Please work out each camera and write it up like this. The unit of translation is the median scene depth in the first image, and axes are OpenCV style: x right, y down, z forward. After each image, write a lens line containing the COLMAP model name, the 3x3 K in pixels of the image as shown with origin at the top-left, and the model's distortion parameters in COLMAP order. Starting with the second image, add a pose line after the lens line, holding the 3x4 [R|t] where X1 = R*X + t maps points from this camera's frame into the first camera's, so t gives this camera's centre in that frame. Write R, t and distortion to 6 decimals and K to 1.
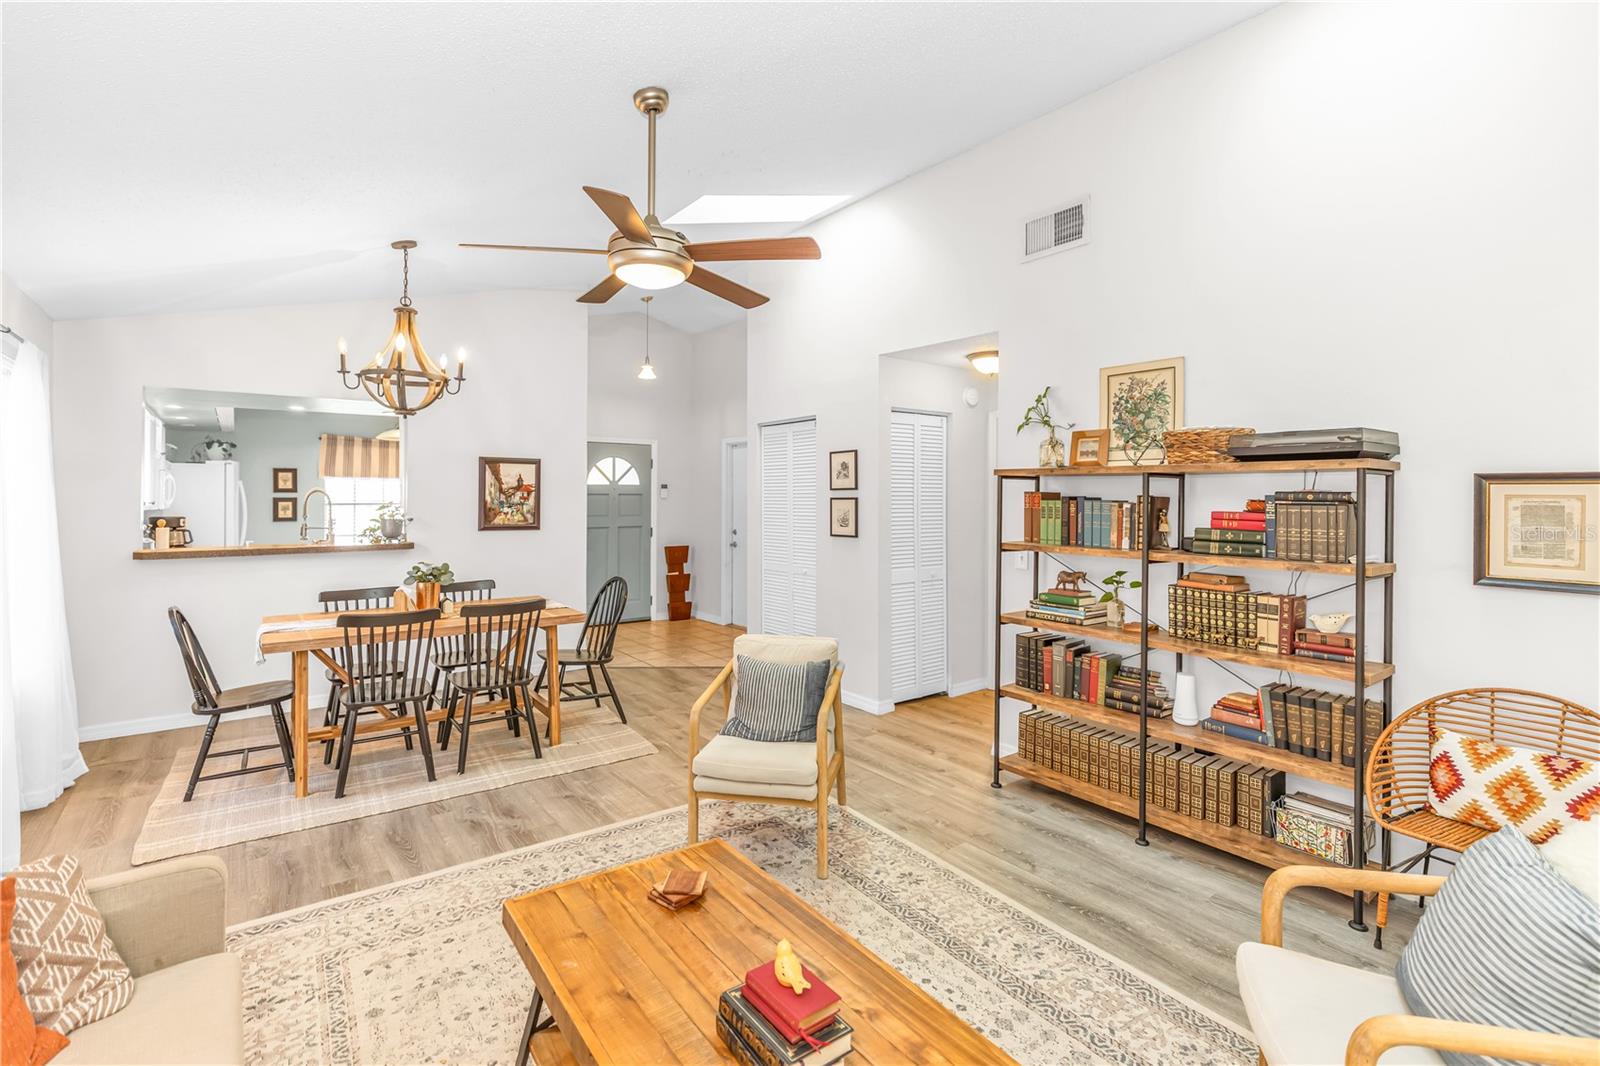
lens RADIAL K [[736.1, 0, 788.9], [0, 736.1, 487.8], [0, 0, 1]] dist [0.001184, -0.000063]
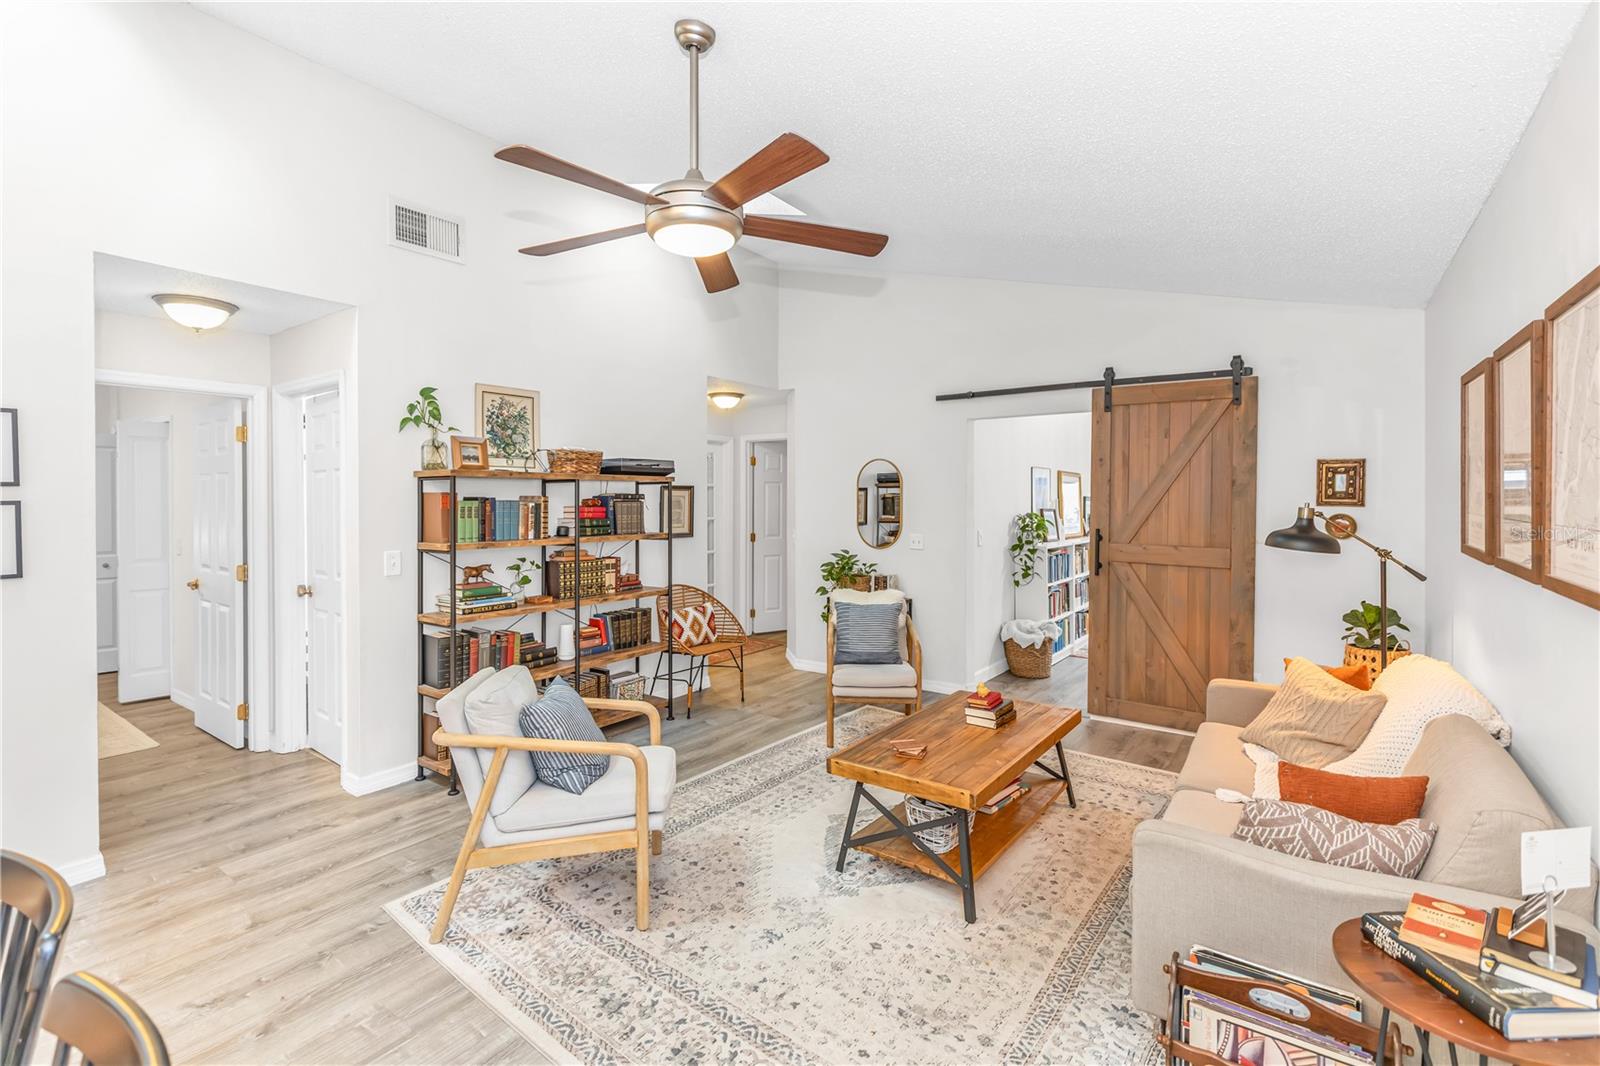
lens RADIAL K [[729.4, 0, 800.9], [0, 729.4, 500.7], [0, 0, 1]] dist [0.023454, 0.000032]
pose [[-0.304299, -0.011349, 0.952509, -0.832053], [-0.013388, 0.999881, 0.007636, 0.002445], [-0.952482, -0.010428, -0.304415, 0.909728]]
